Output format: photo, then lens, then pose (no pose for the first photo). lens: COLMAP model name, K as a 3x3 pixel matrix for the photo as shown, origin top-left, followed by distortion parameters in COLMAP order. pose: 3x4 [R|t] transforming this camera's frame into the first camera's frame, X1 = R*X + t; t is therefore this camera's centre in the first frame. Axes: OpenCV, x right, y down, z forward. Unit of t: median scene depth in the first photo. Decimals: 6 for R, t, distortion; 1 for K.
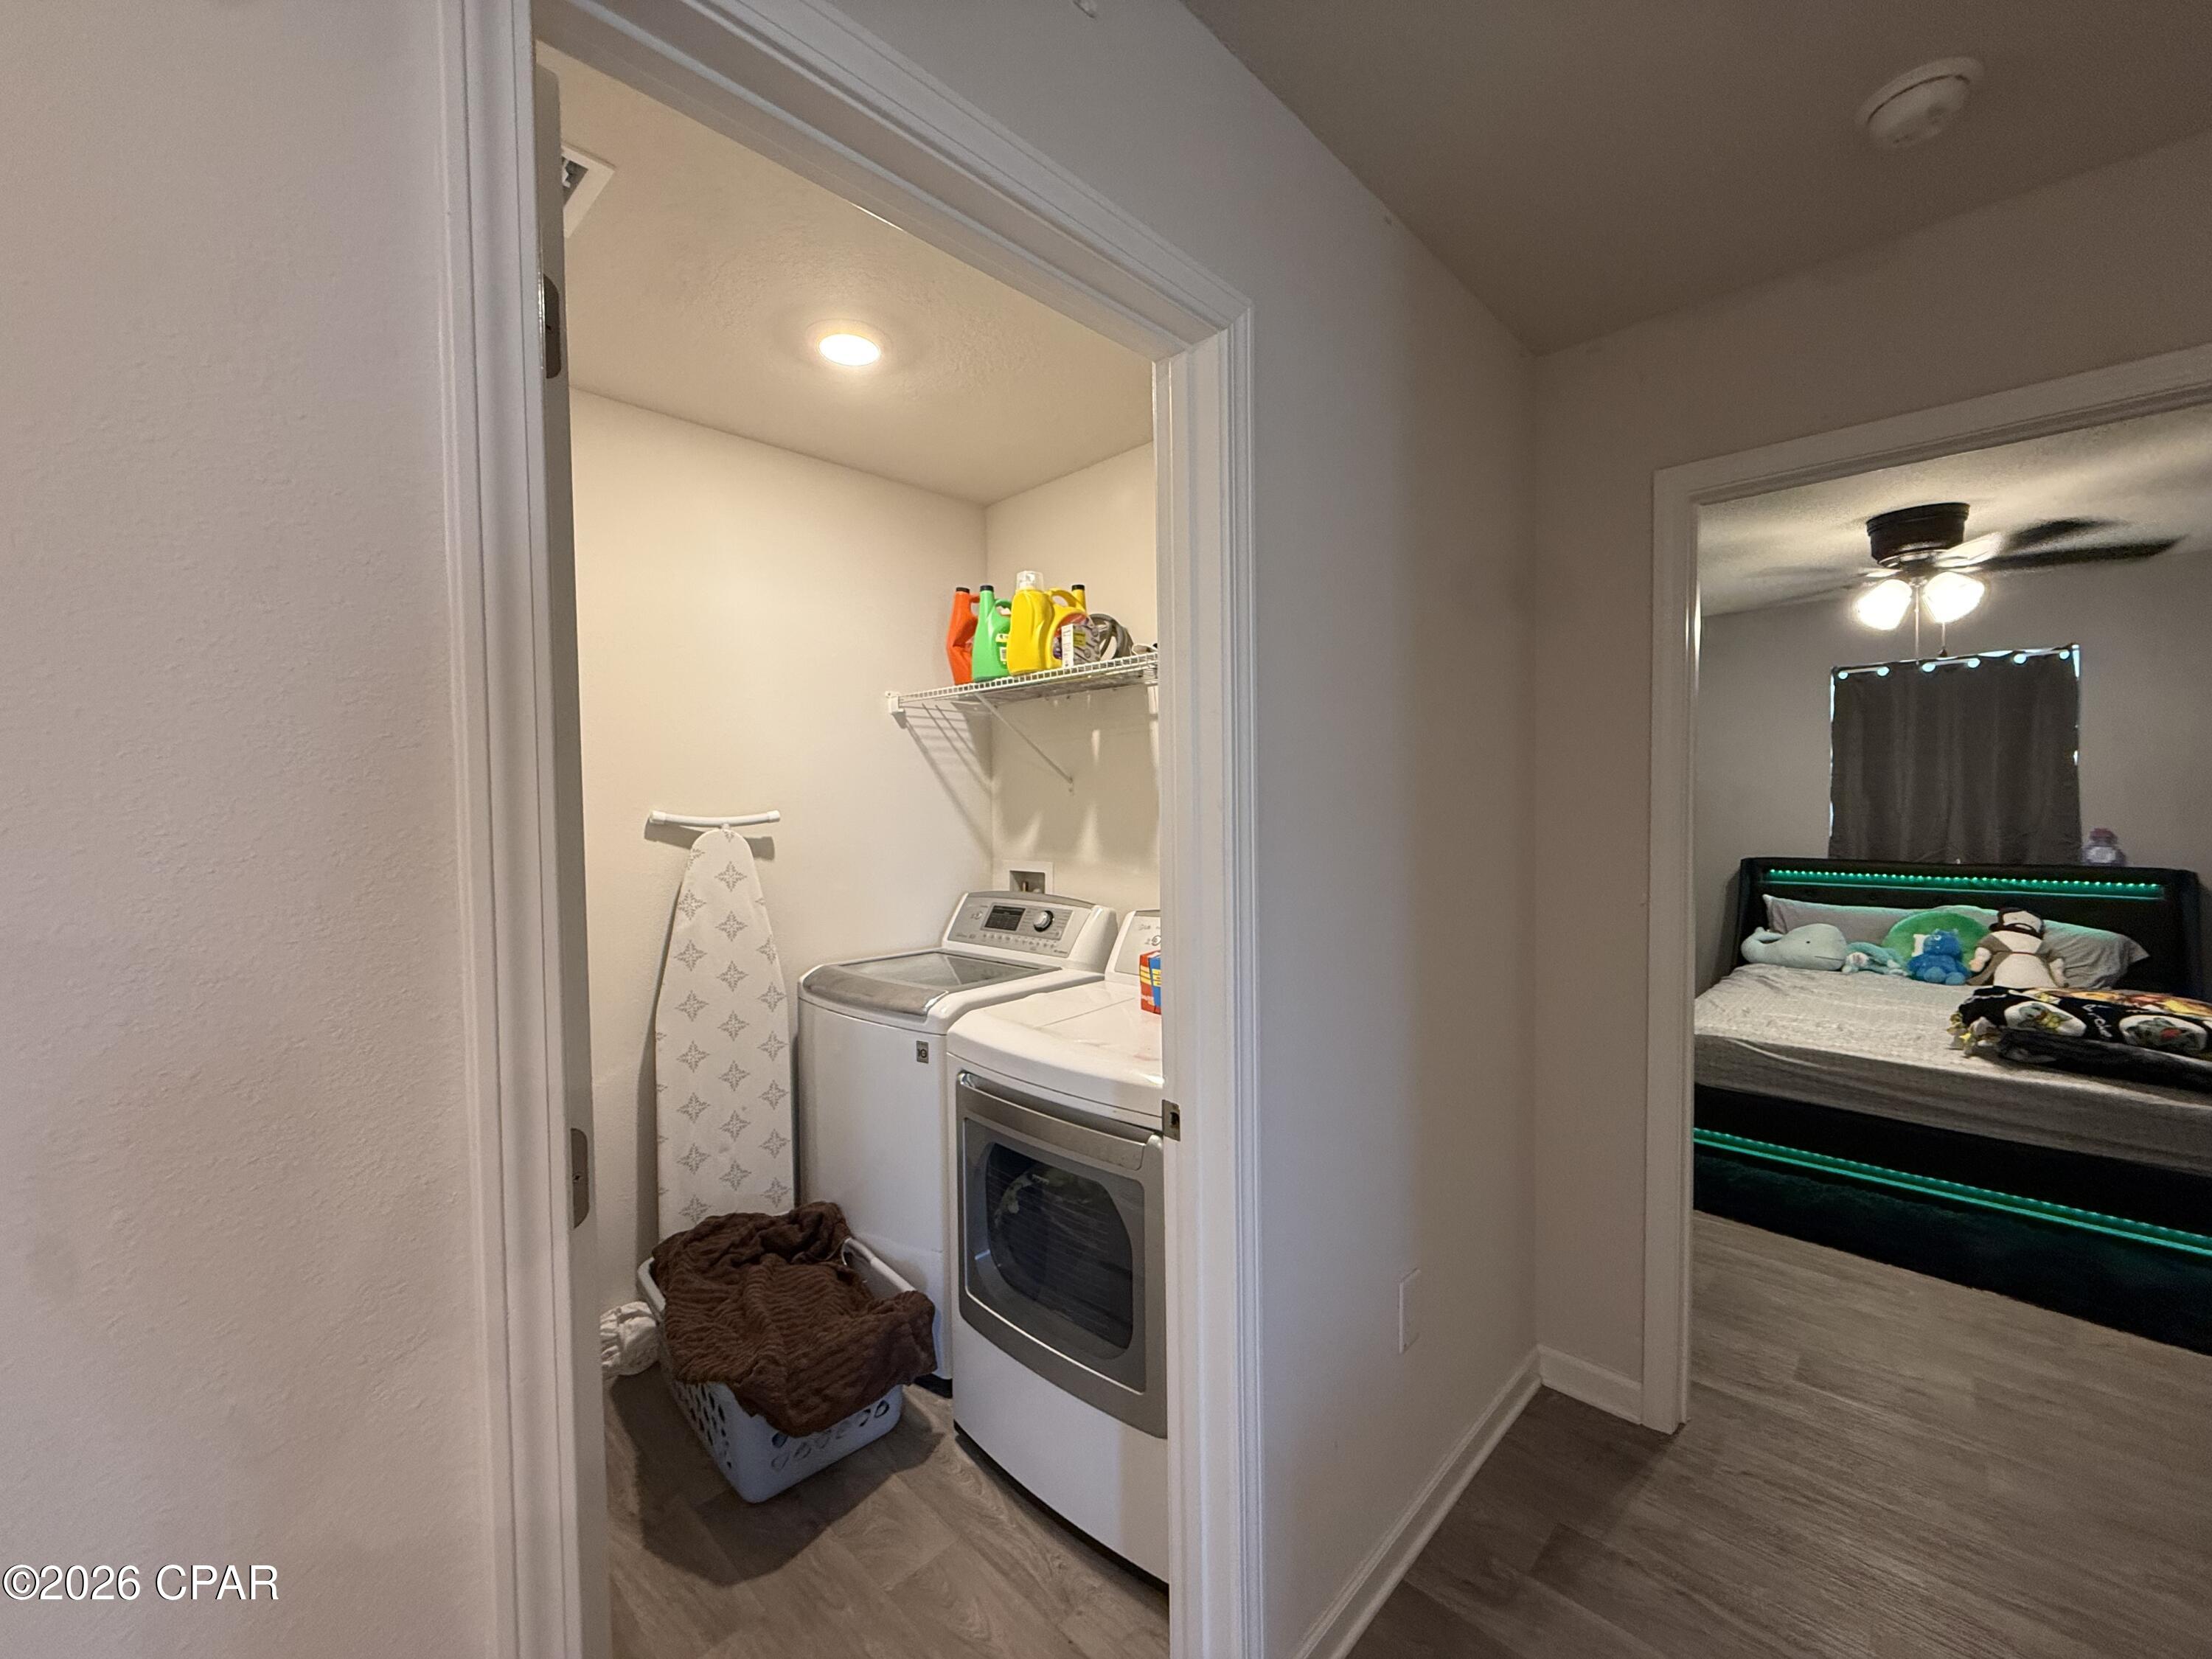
lens RADIAL K [[879.2, 0, 1103.4], [0, 879.2, 834.1], [0, 0, 1]] dist [-0.001173, 0.000137]
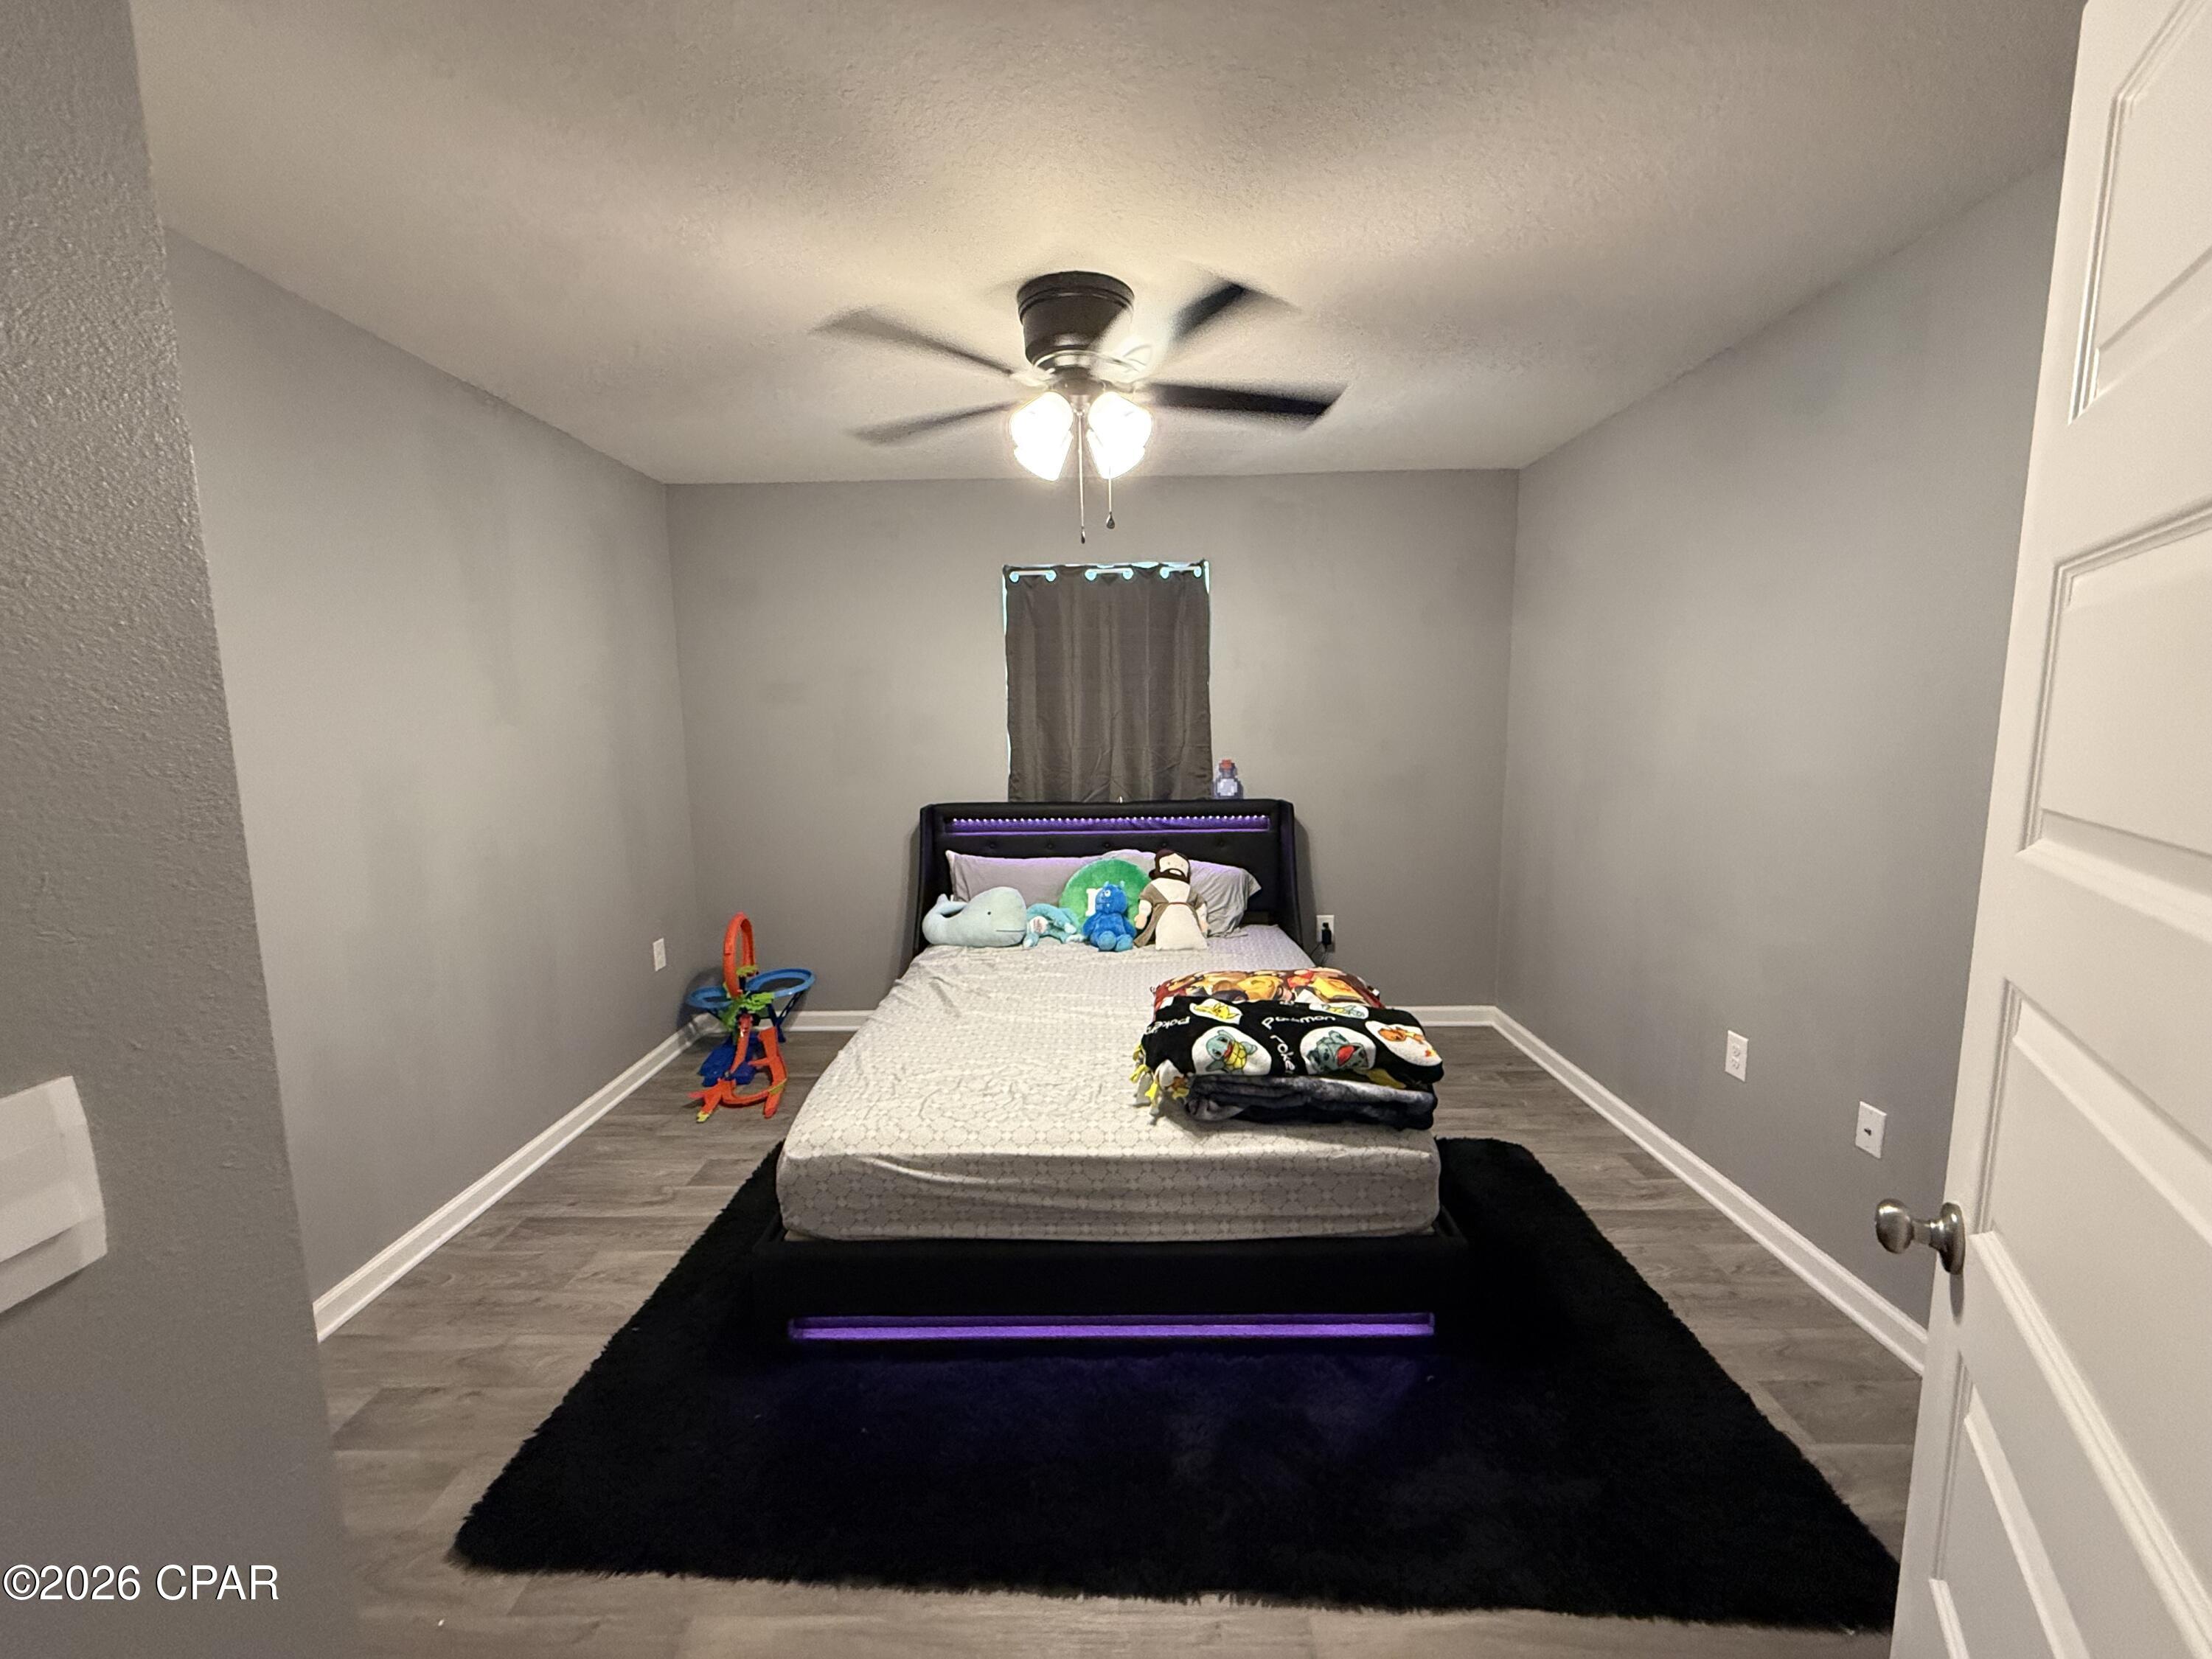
lens RADIAL K [[879.2, 0, 1104.2], [0, 879.2, 827.7], [0, 0, 1]] dist [-0.001173, 0.000137]
pose [[0.715414, -0.085581, 0.693439, 0.364540], [0.027041, 0.995118, 0.094915, -0.027998], [-0.698177, -0.049152, 0.714236, 0.400233]]
